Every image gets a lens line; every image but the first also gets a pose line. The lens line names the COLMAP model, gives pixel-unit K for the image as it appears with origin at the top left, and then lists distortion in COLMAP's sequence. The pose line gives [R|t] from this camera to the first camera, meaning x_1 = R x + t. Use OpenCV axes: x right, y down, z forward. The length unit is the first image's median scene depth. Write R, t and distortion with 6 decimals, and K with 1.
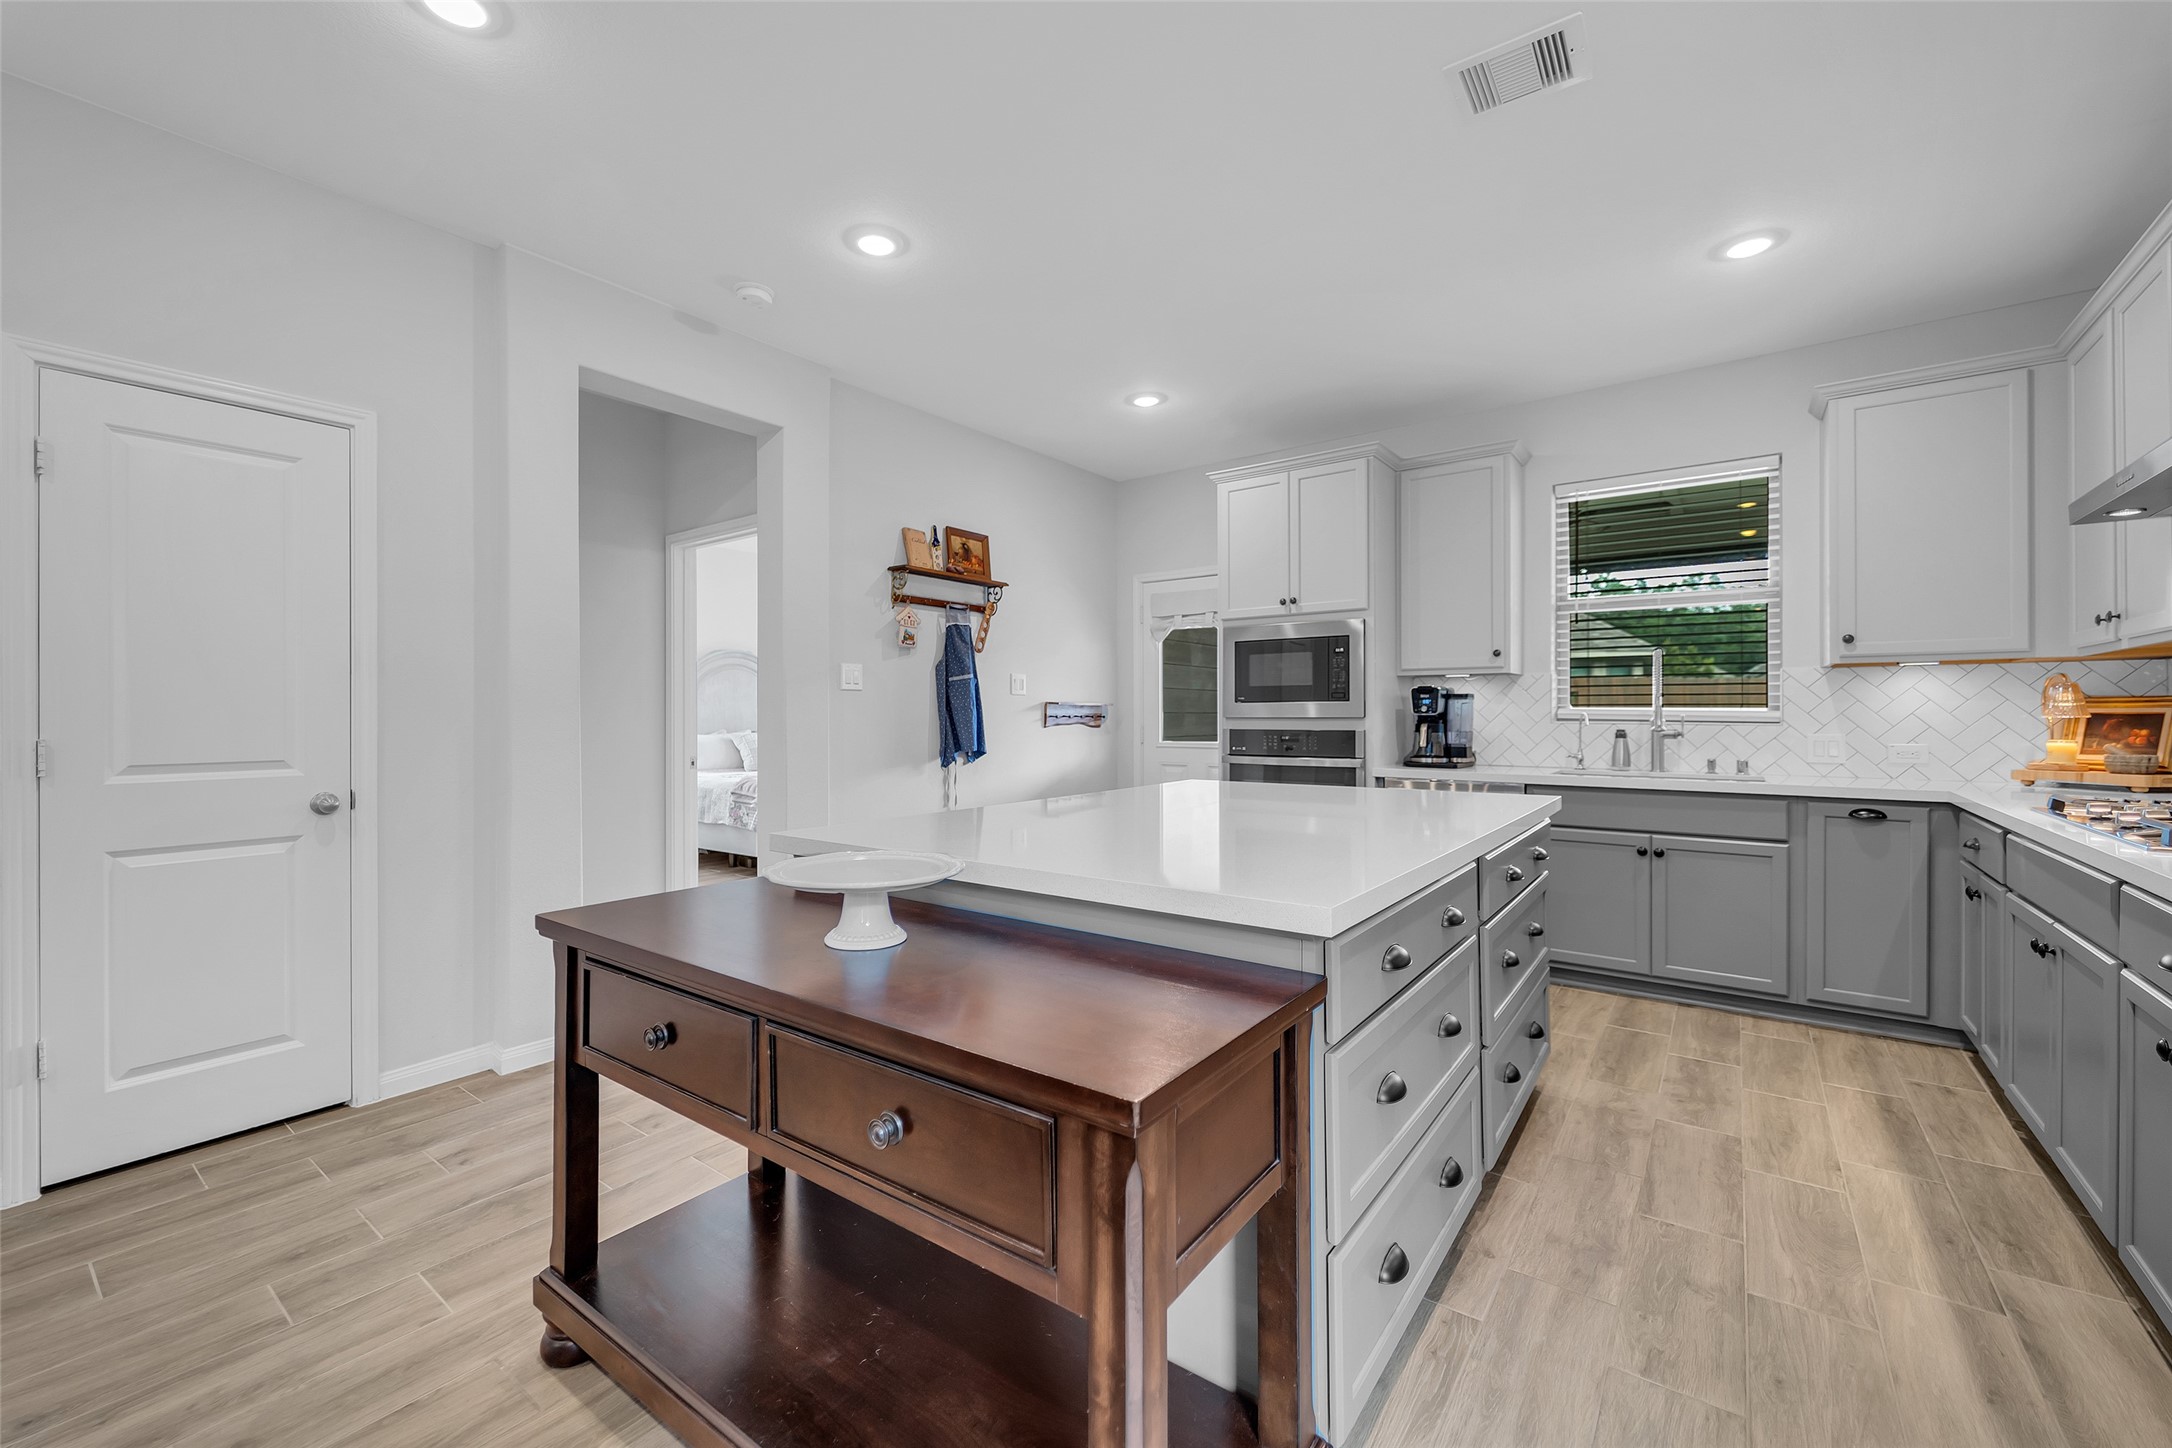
lens RADIAL K [[879.0, 0, 1070.4], [0, 879.0, 714.3], [0, 0, 1]] dist [-0.000895, -0.000475]
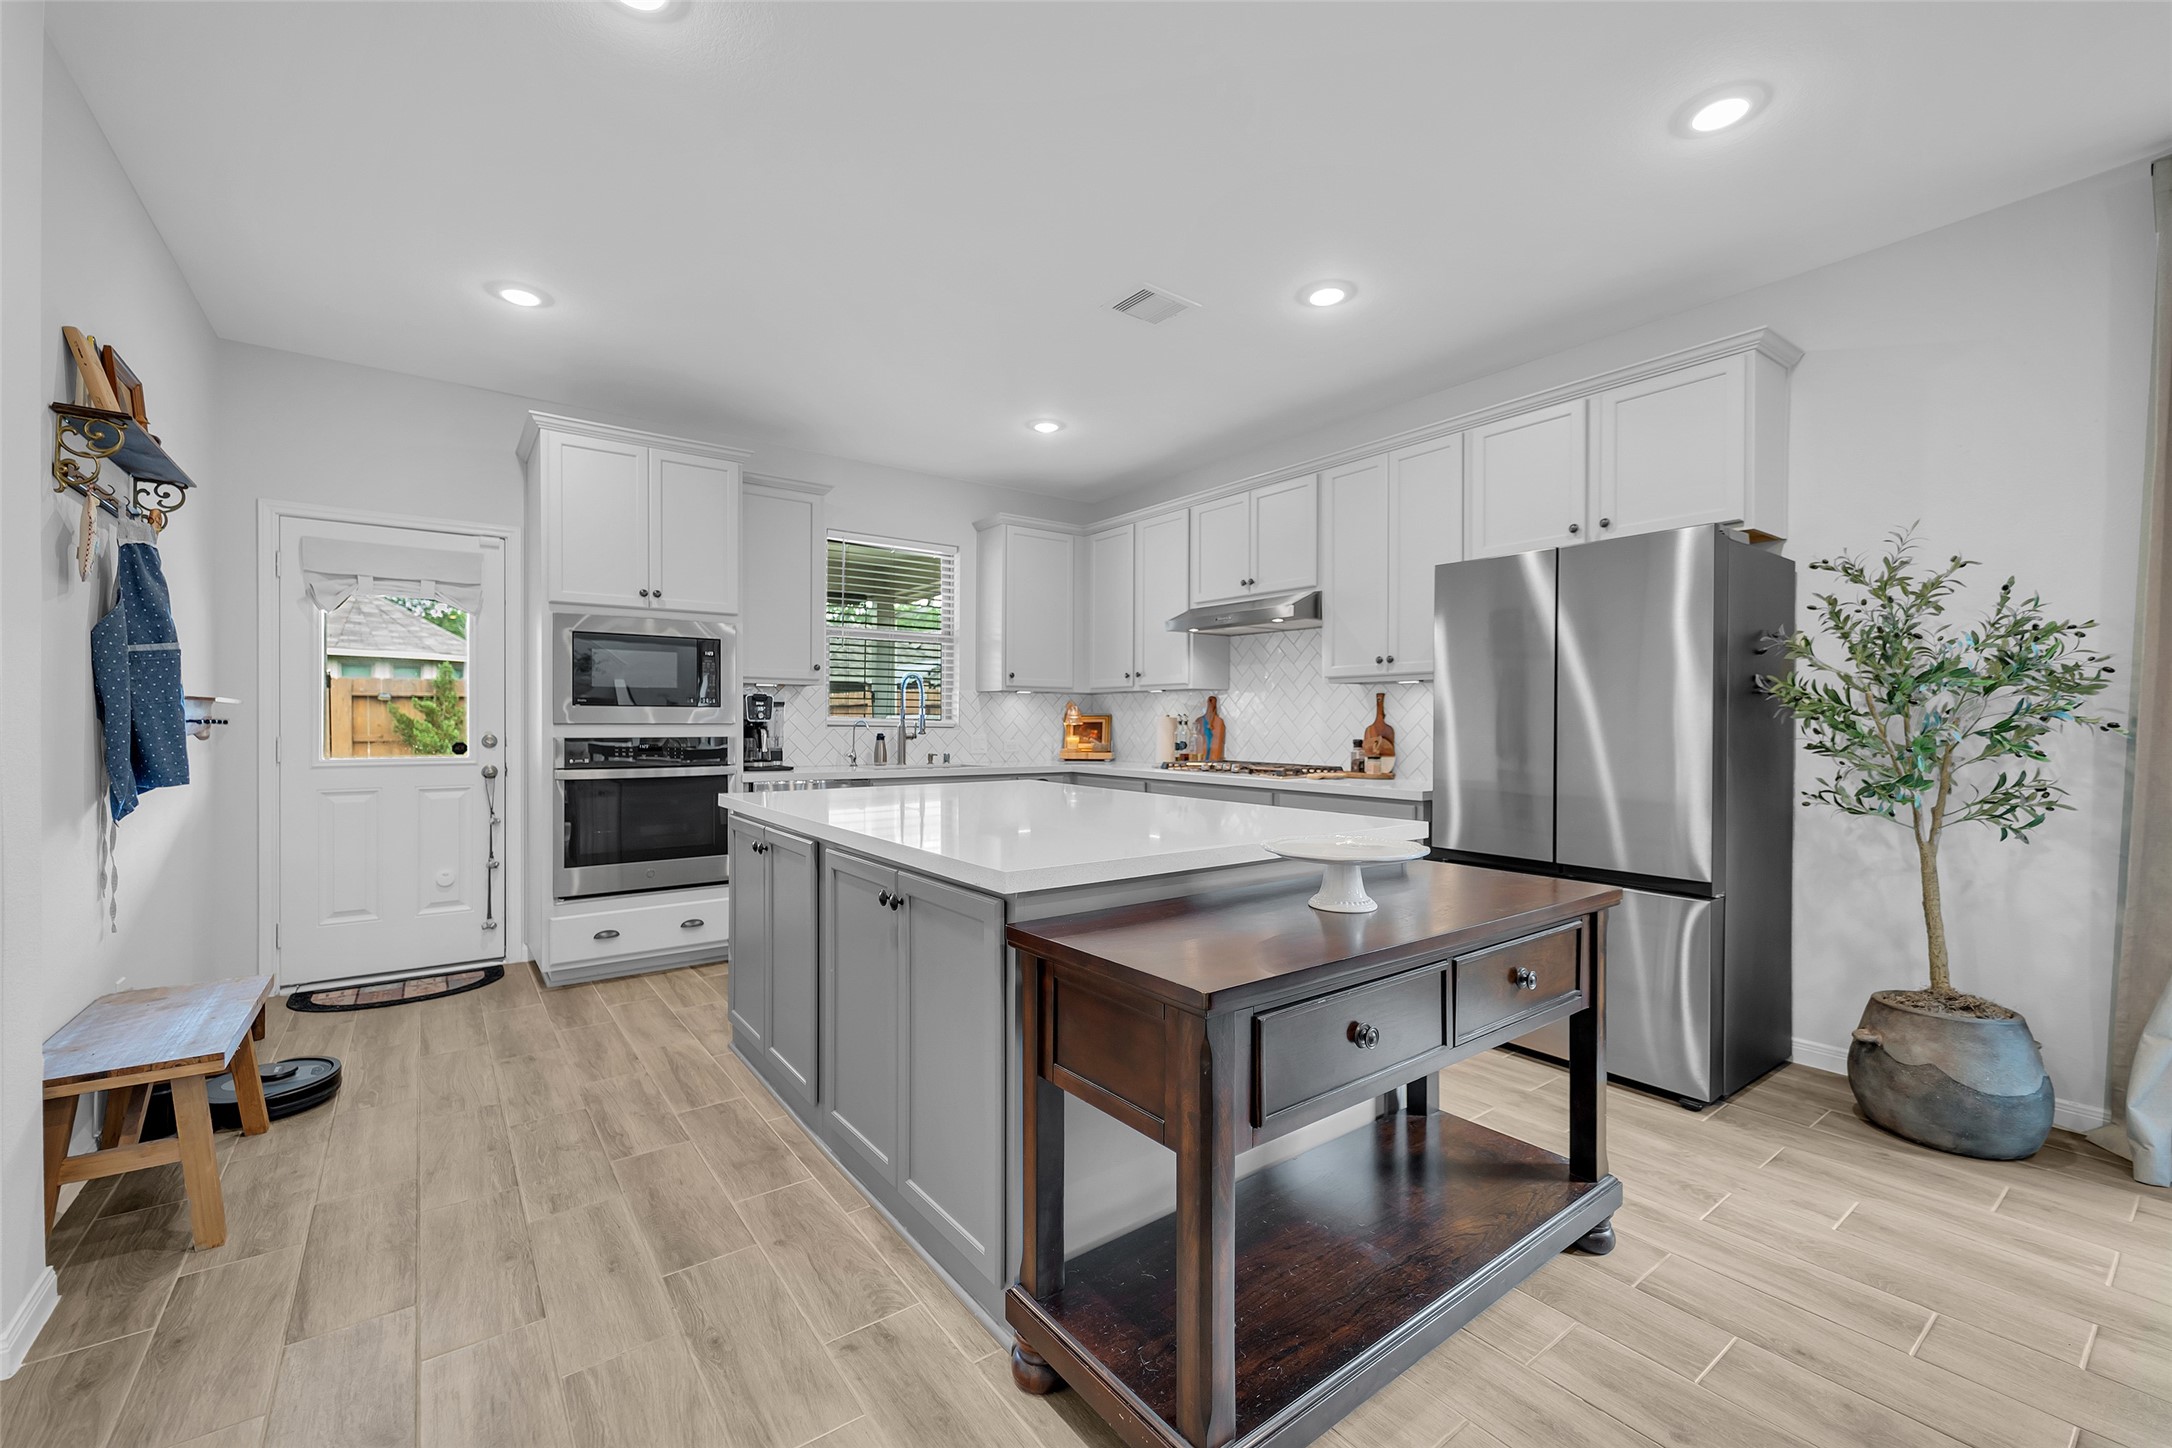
lens RADIAL K [[879.0, 0, 1081.6], [0, 879.0, 727.6], [0, 0, 1]] dist [-0.000895, -0.000475]
pose [[0.277921, -0.003152, 0.960599, -0.501809], [-0.004294, 0.999981, 0.004523, 0.001985], [-0.960594, -0.005382, 0.277902, 0.338035]]
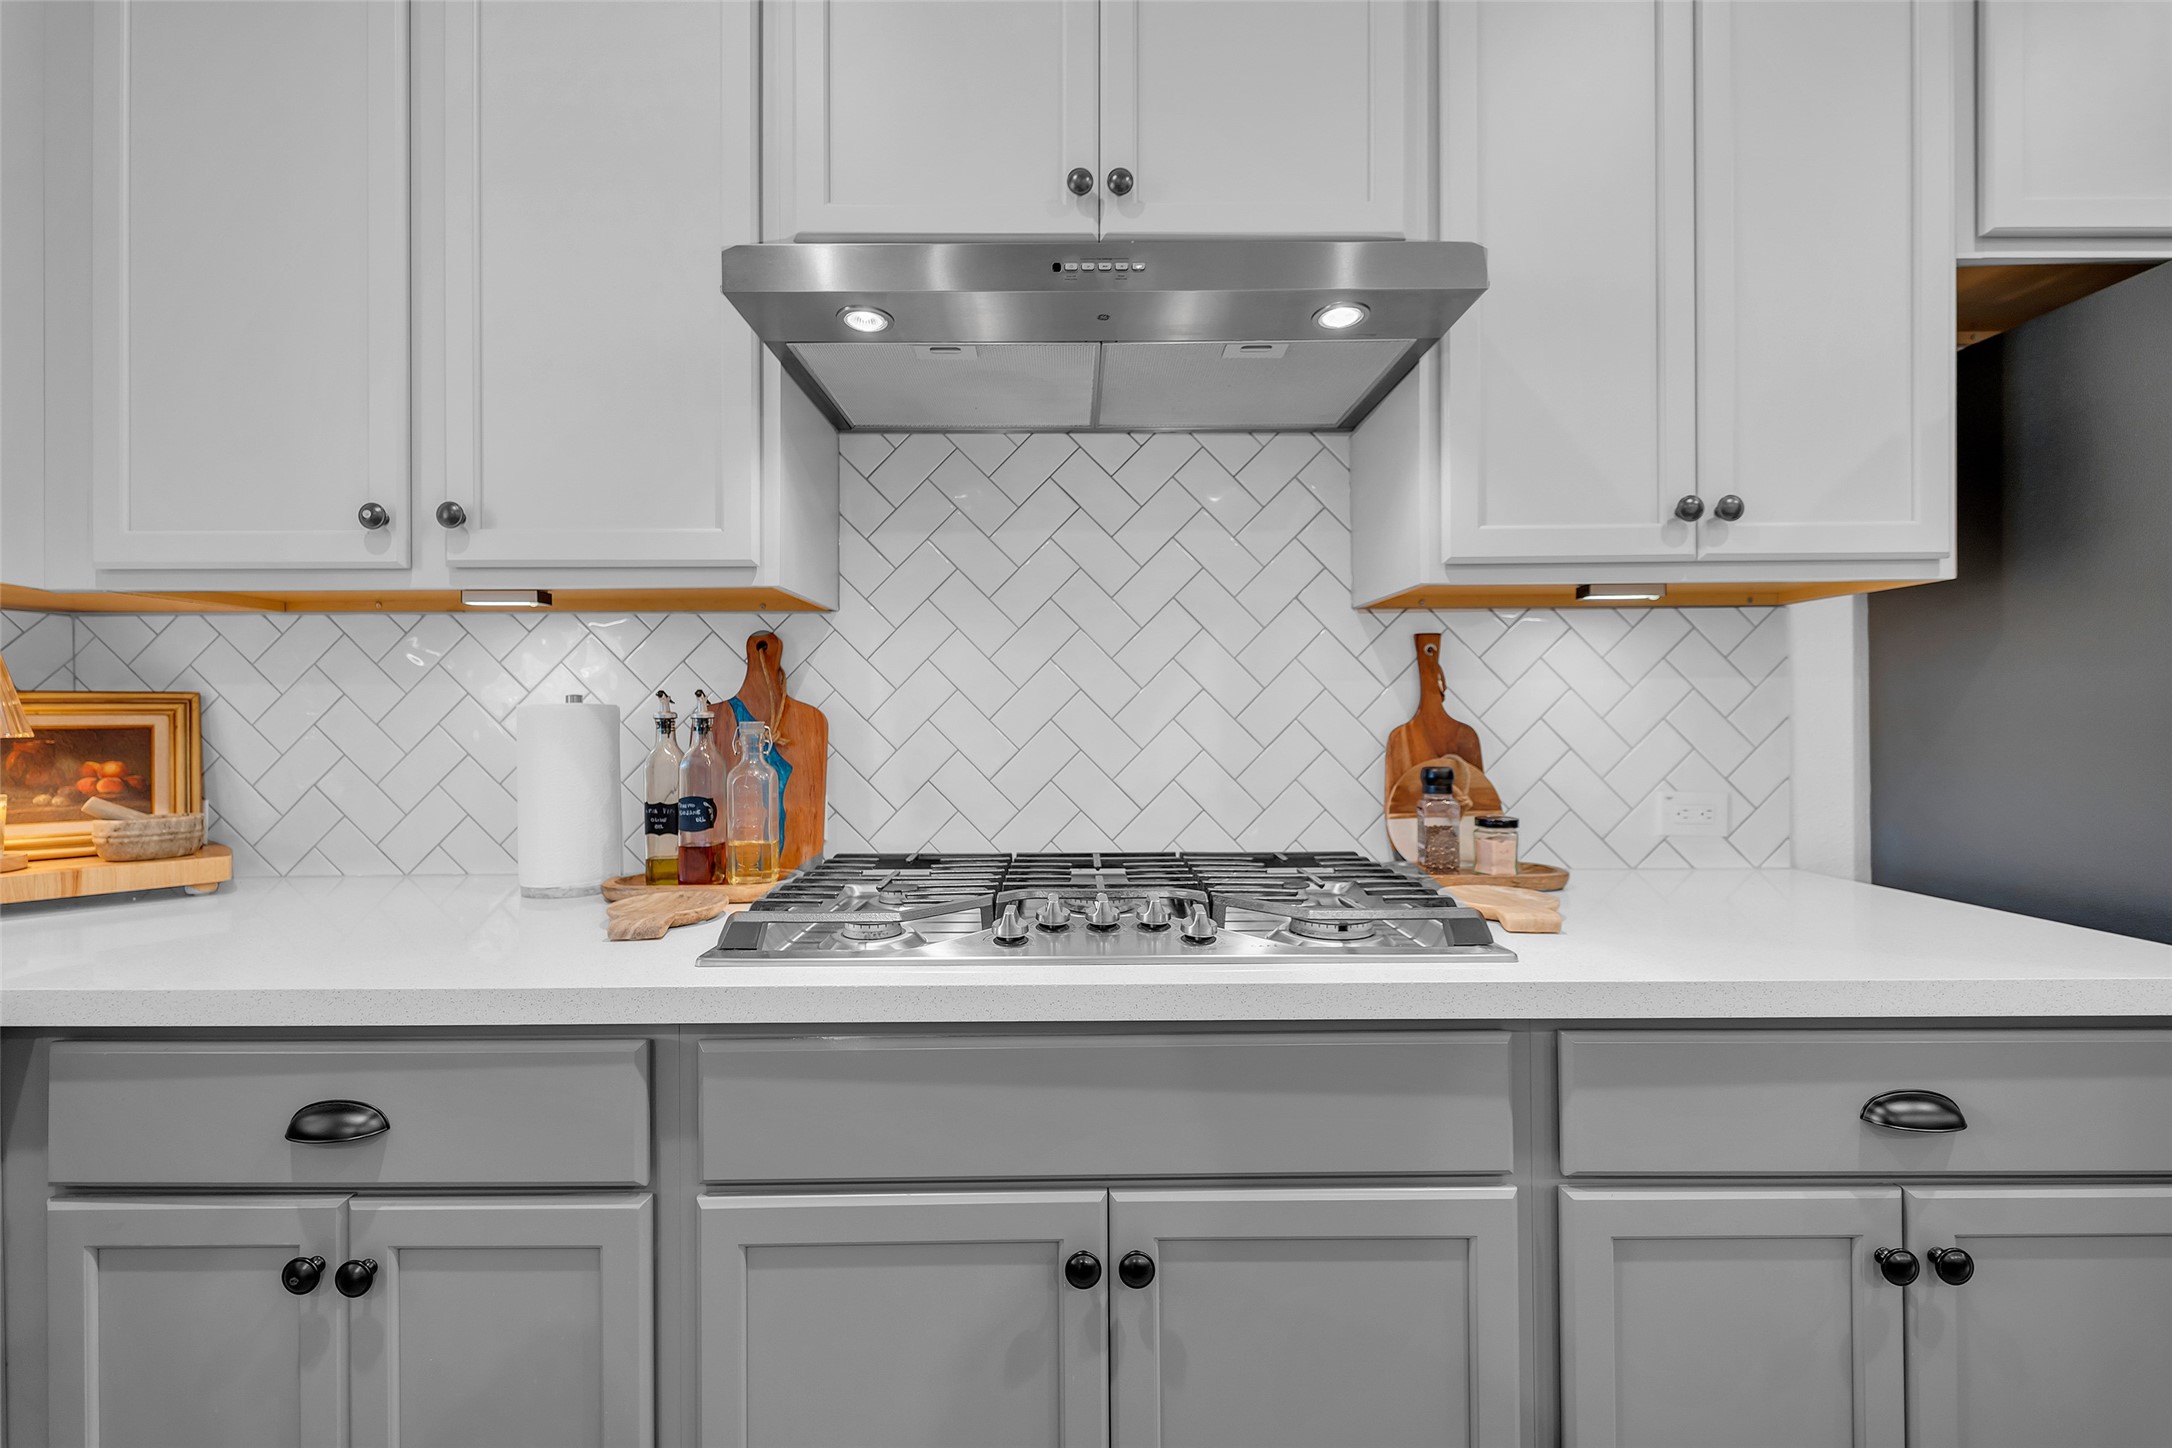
lens RADIAL K [[879.0, 0, 1081.1], [0, 879.0, 711.0], [0, 0, 1]] dist [-0.000895, -0.000475]
pose [[-0.602738, 0.005697, 0.797919, 0.376884], [0.008043, 0.999967, -0.001065, -0.003619], [-0.797898, 0.005776, -0.602764, 0.617310]]
